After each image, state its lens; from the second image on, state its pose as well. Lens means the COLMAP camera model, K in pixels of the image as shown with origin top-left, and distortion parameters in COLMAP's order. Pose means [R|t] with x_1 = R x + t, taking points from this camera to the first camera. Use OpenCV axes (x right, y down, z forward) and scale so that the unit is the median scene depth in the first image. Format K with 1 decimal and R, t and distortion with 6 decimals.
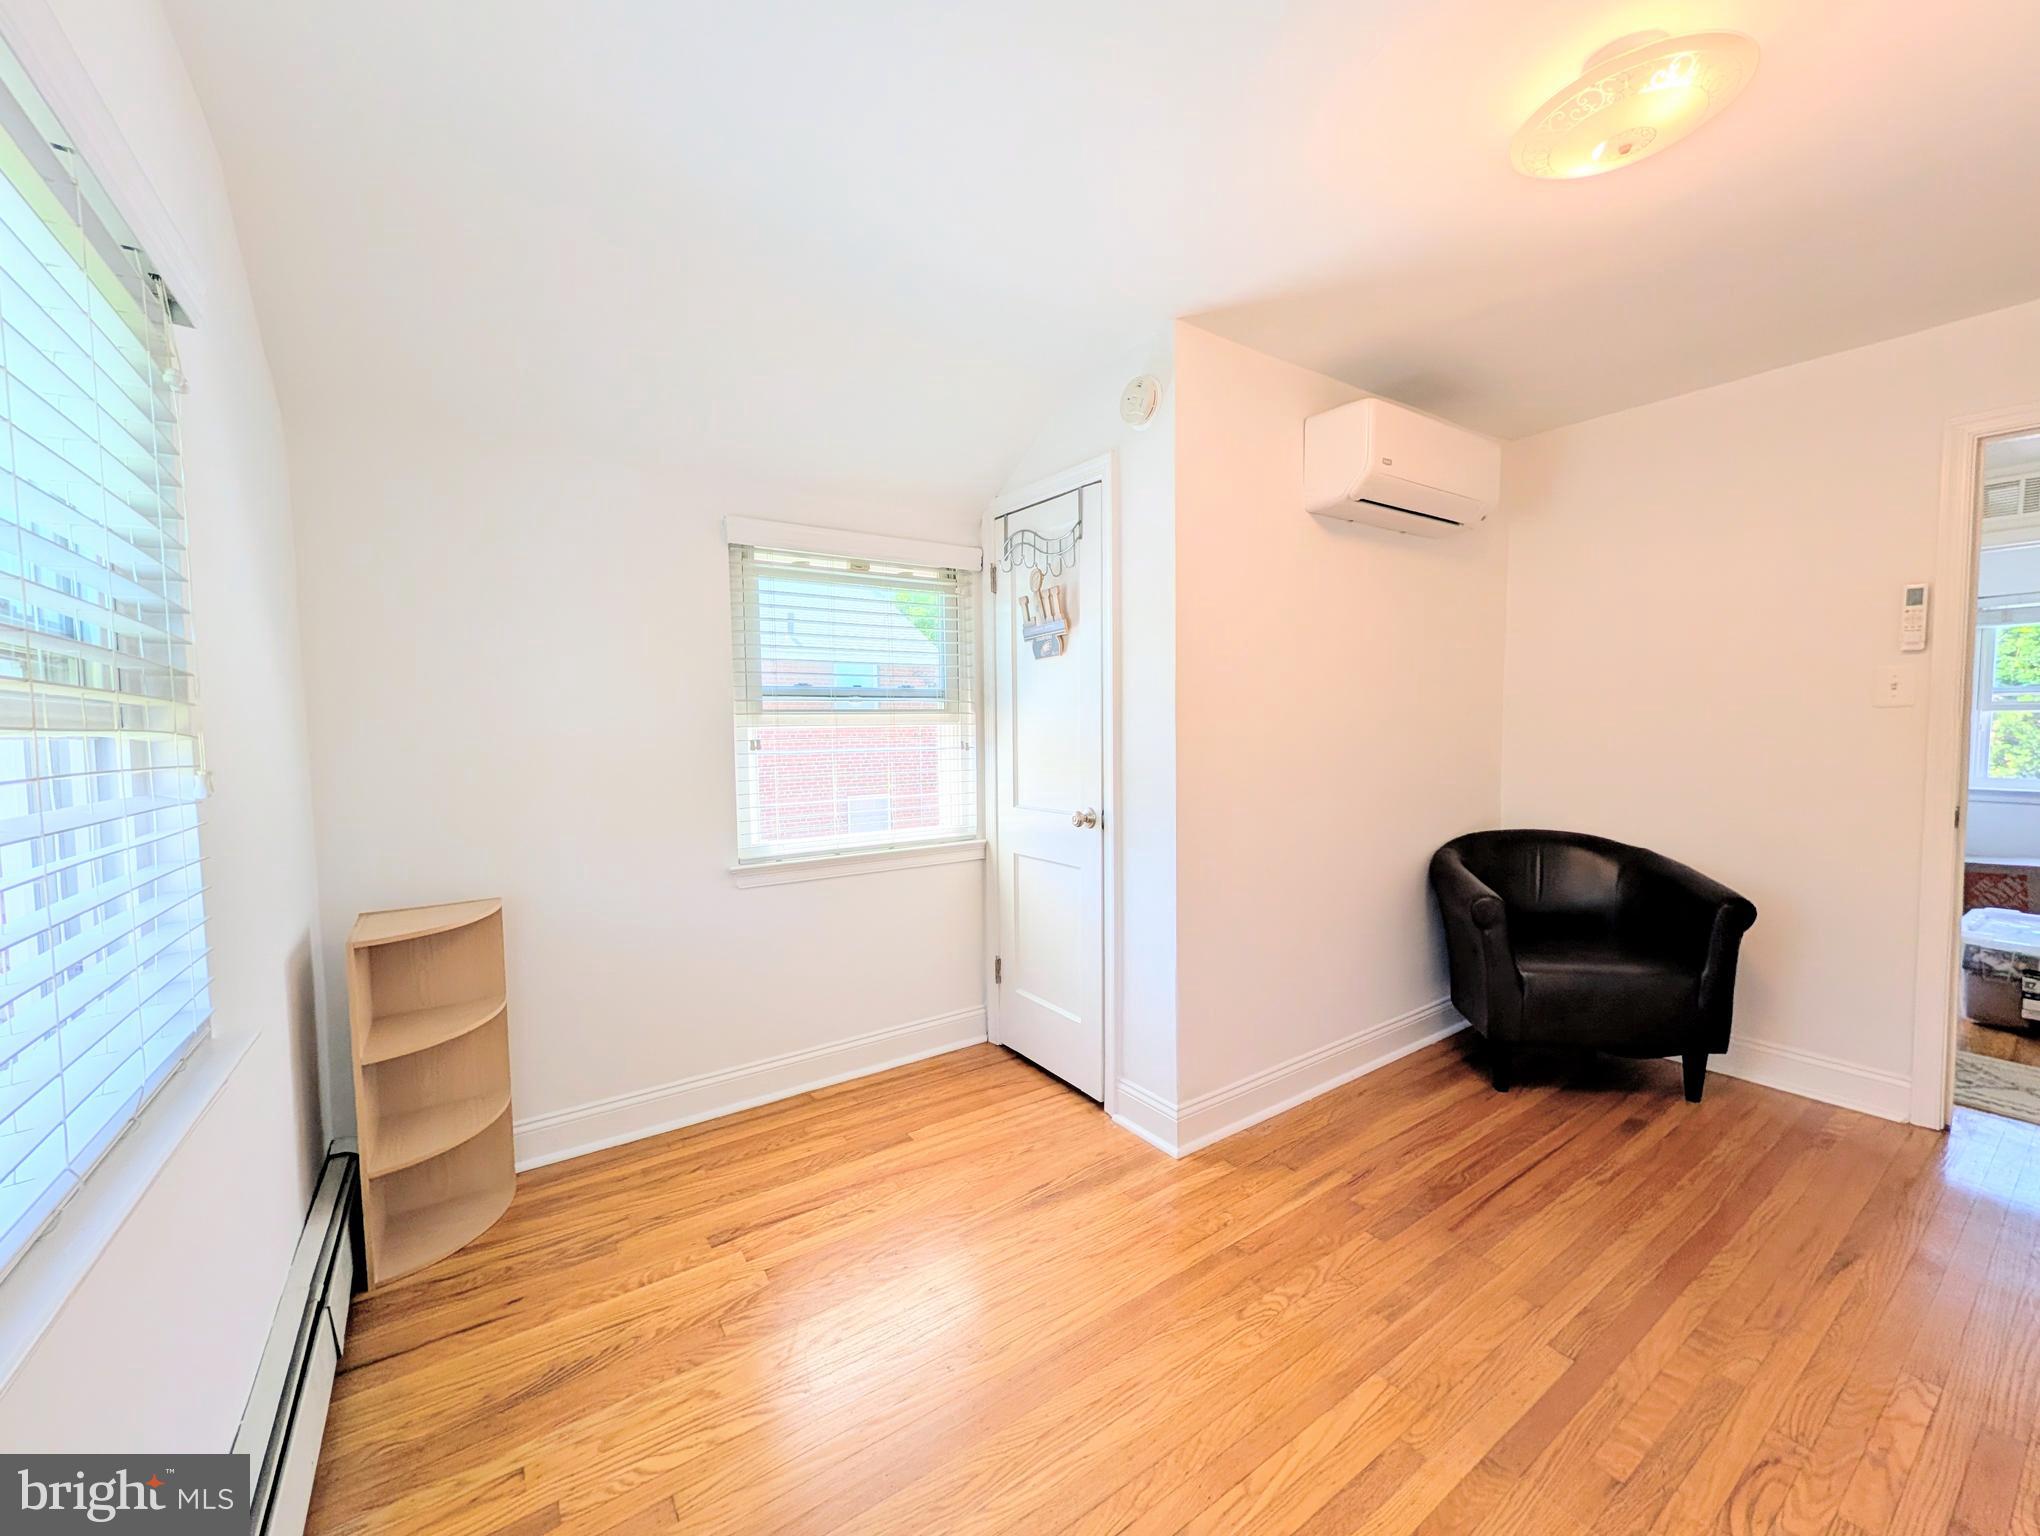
lens RADIAL K [[798.0, 0, 1003.7], [0, 798.0, 769.4], [0, 0, 1]] dist [0.001054, 0.000079]
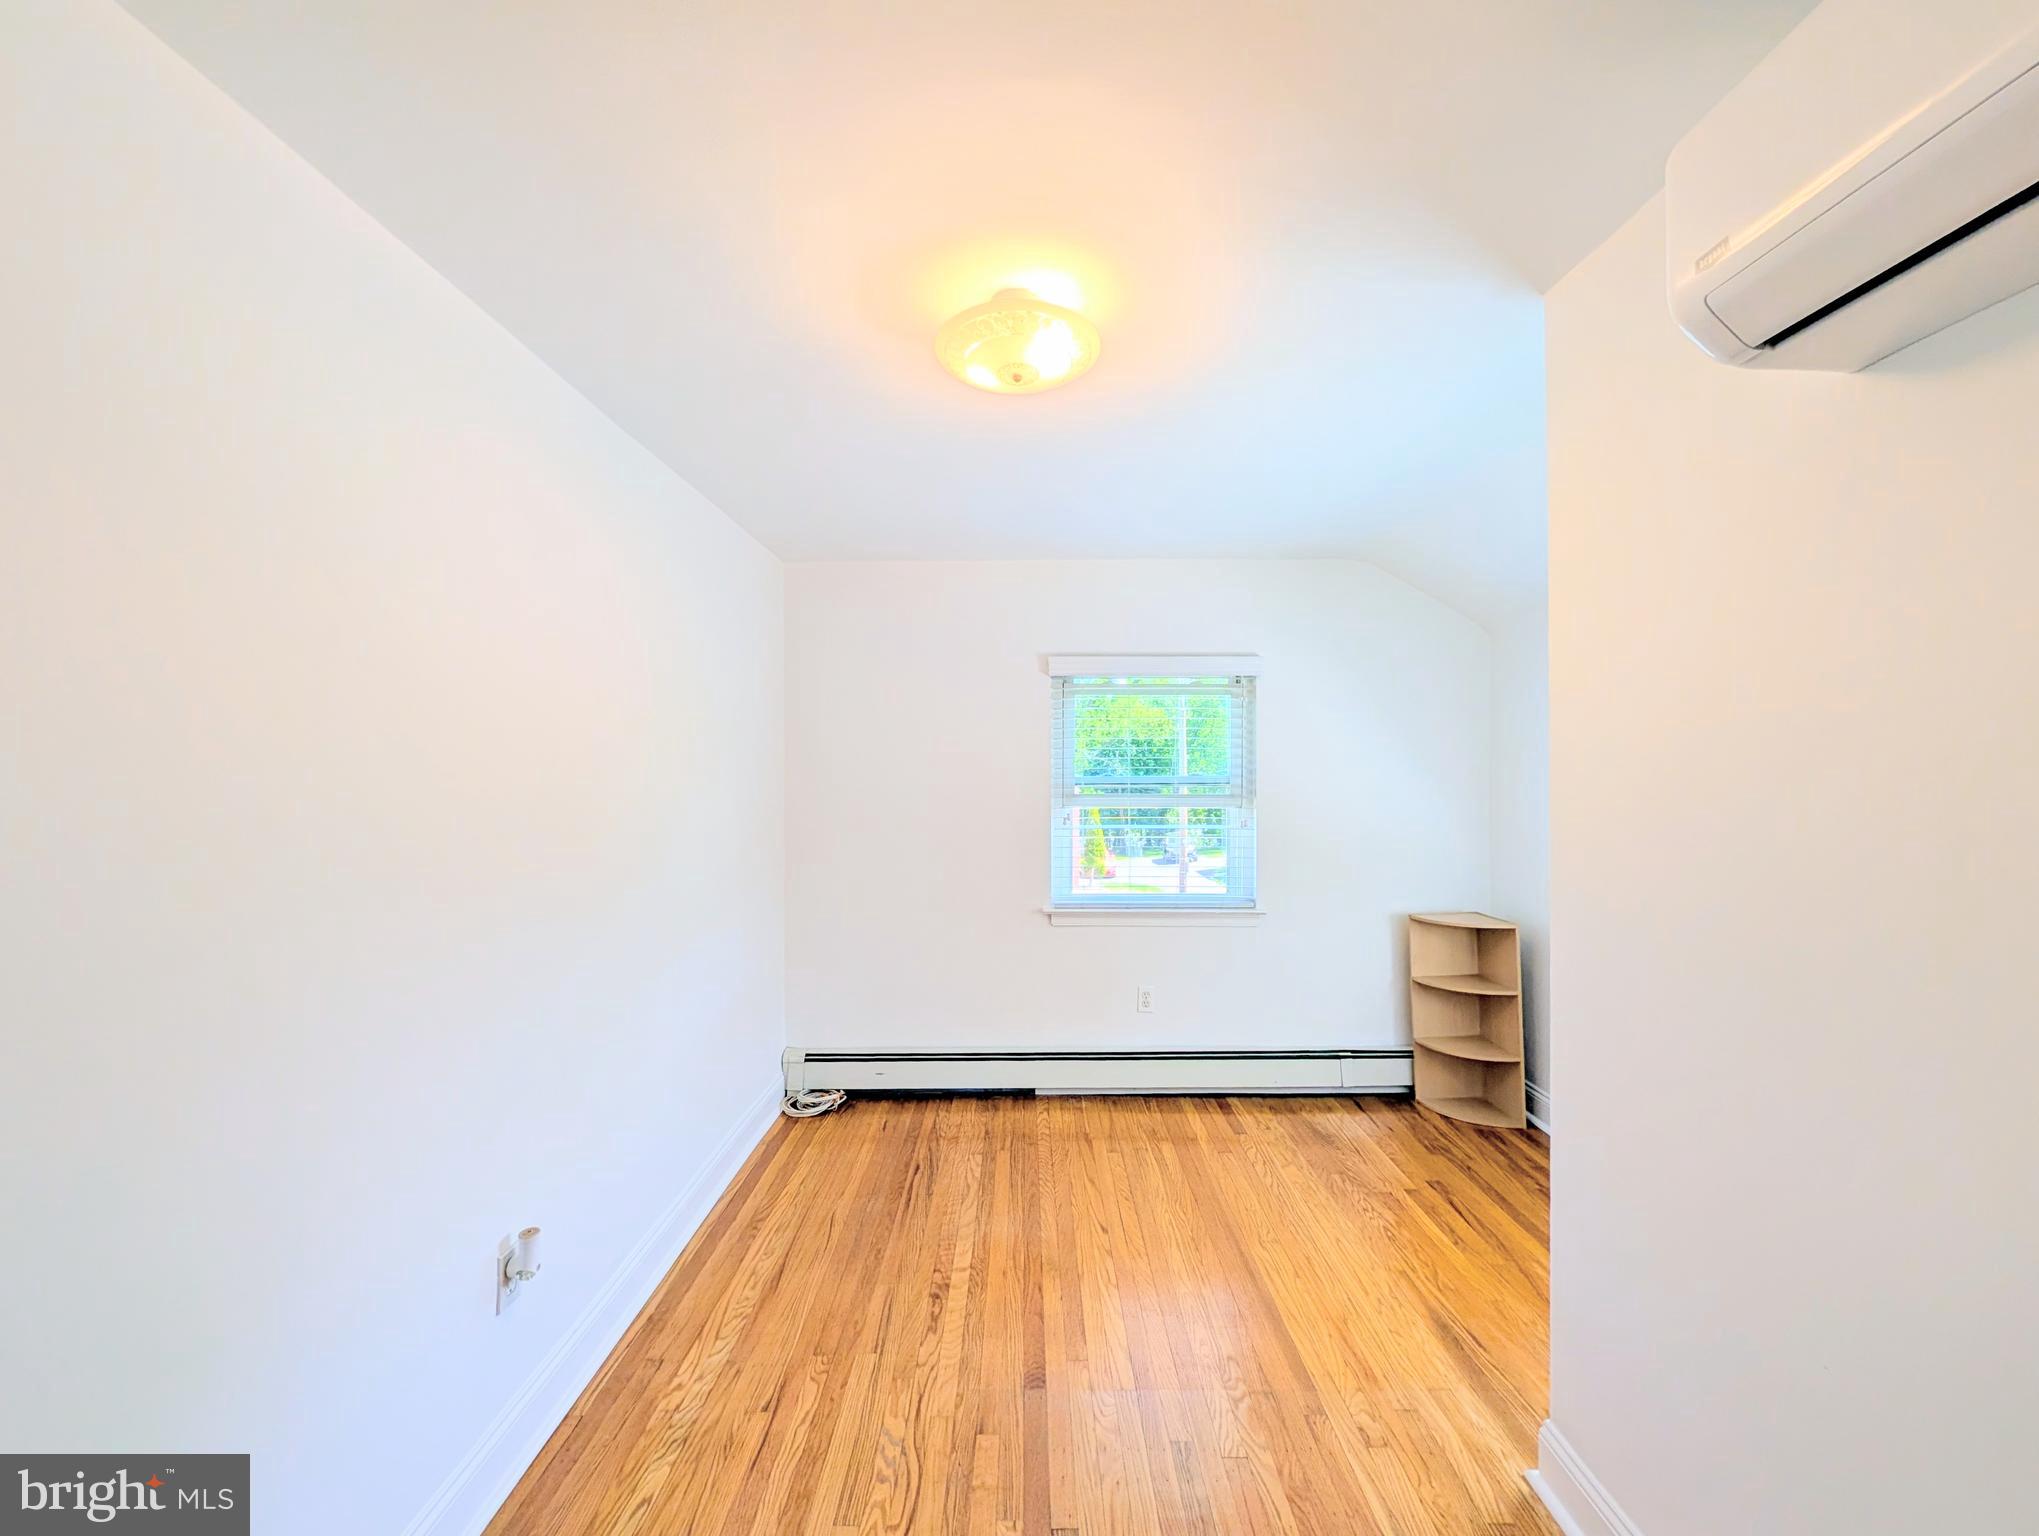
lens RADIAL K [[820.3, 0, 1019.5], [0, 820.3, 768.0], [0, 0, 1]] dist [-0.000462, 0.000178]
pose [[-0.556850, 0.016111, -0.830457, 1.094780], [-0.040512, 0.998095, 0.046528, -0.150830], [0.829624, 0.059553, -0.555137, 1.039418]]
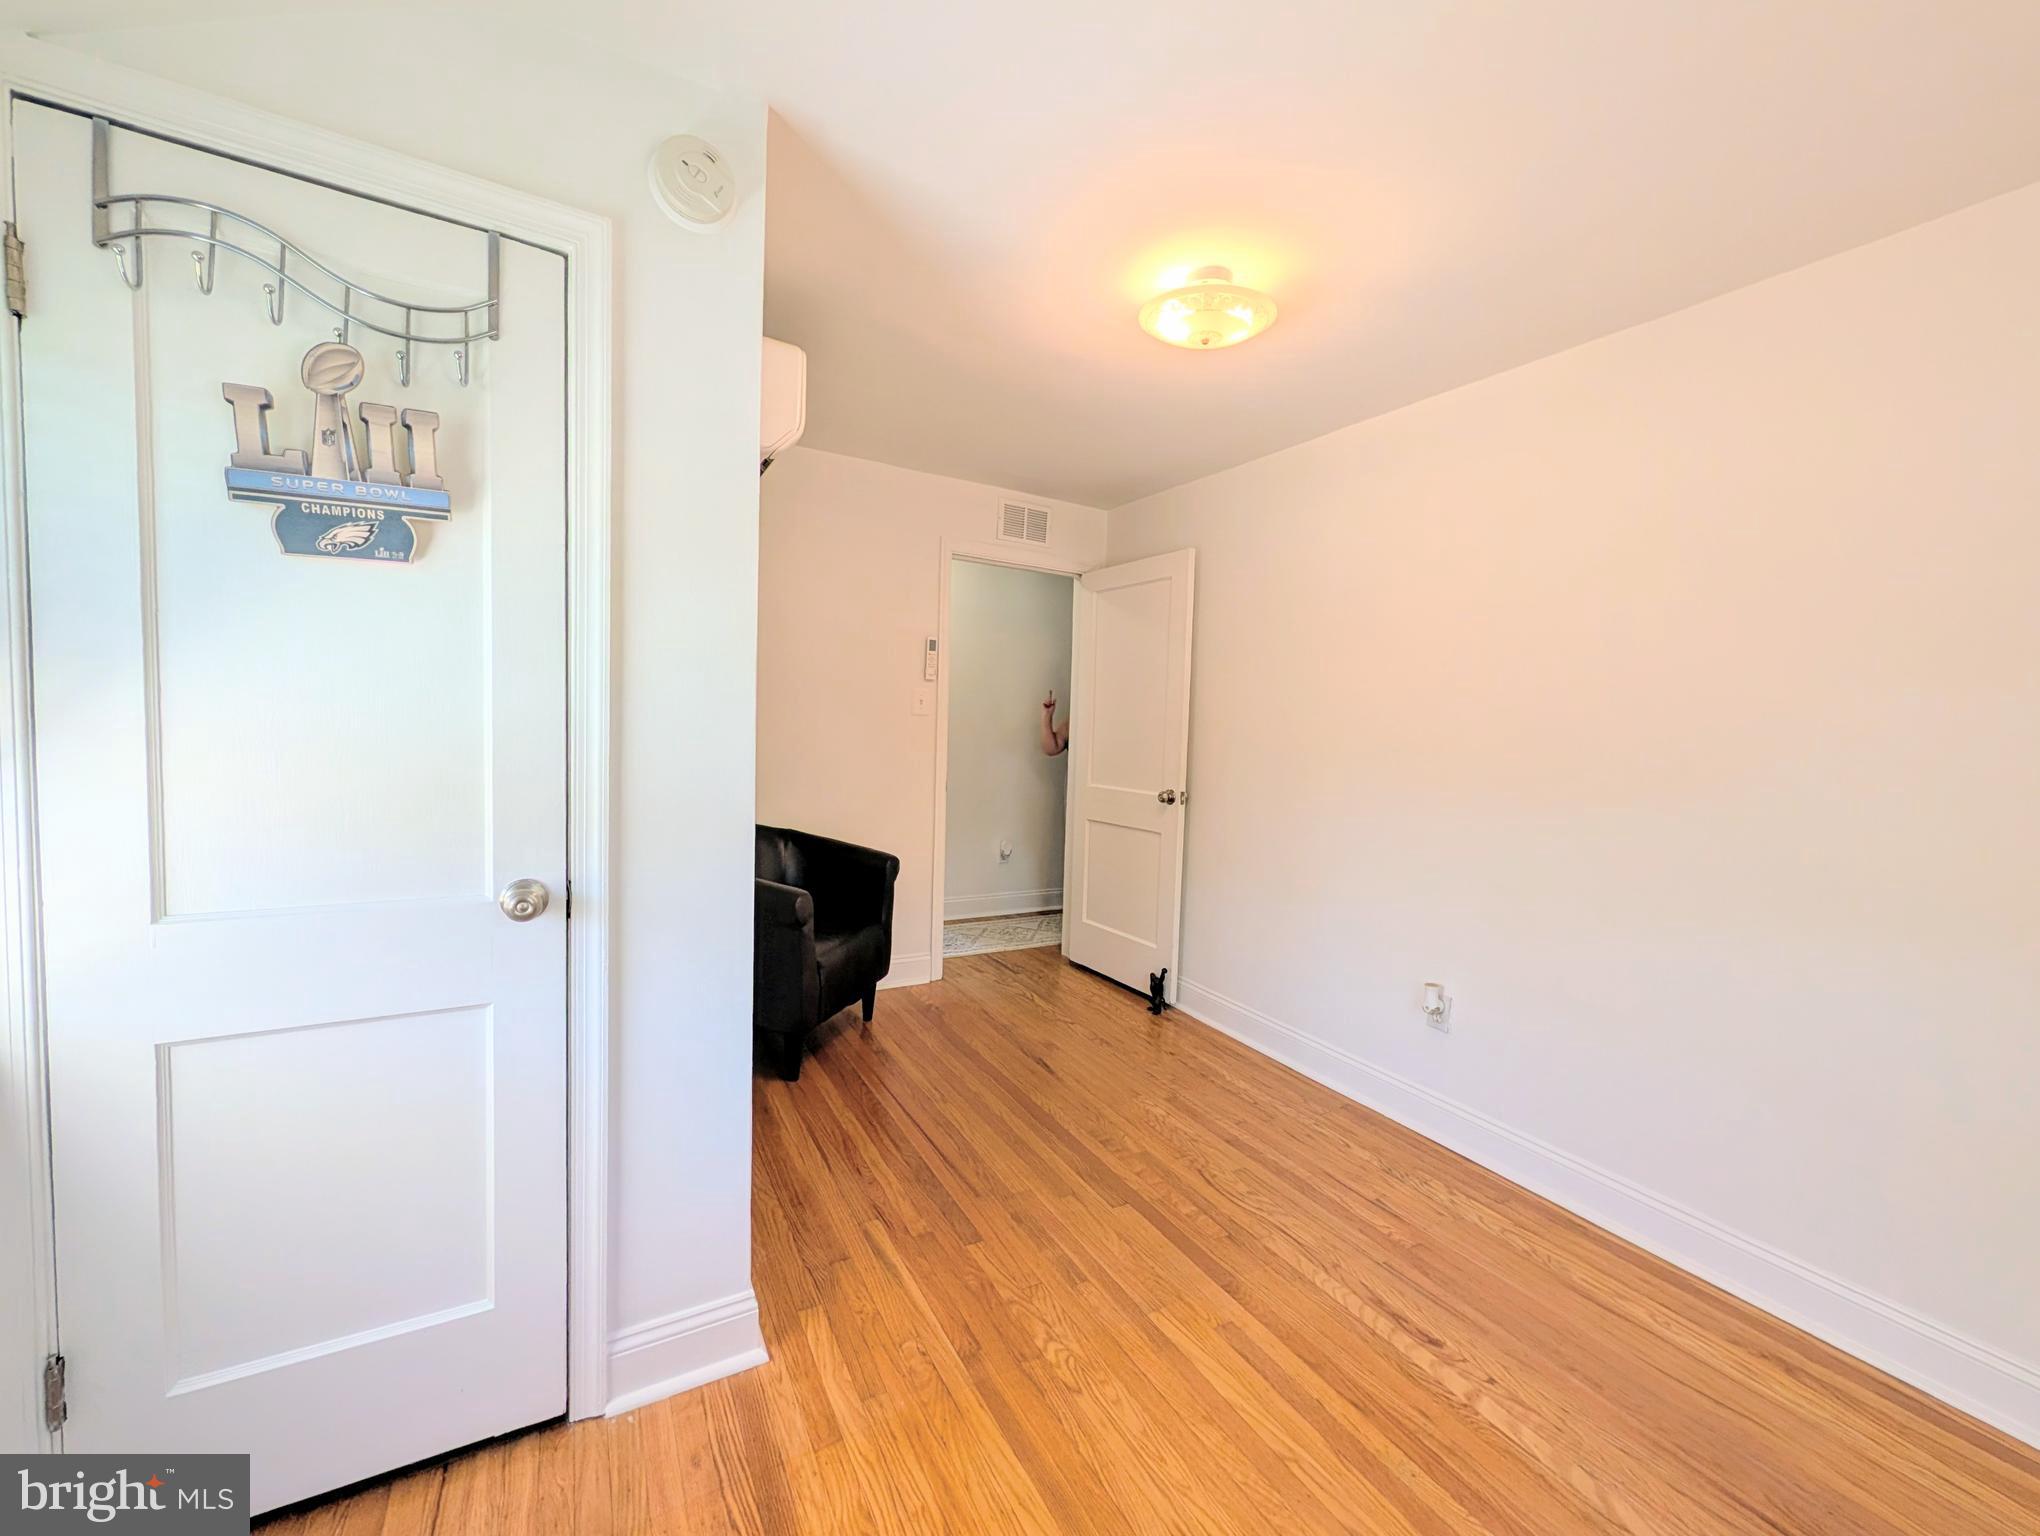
lens RADIAL K [[820.7, 0, 1020.0], [0, 820.7, 768.0], [0, 0, 1]] dist [-0.000462, 0.000178]
pose [[0.077531, -0.049462, 0.995762, -0.457866], [0.028053, 0.998481, 0.047413, -0.046016], [-0.996595, 0.024258, 0.078800, 0.750771]]
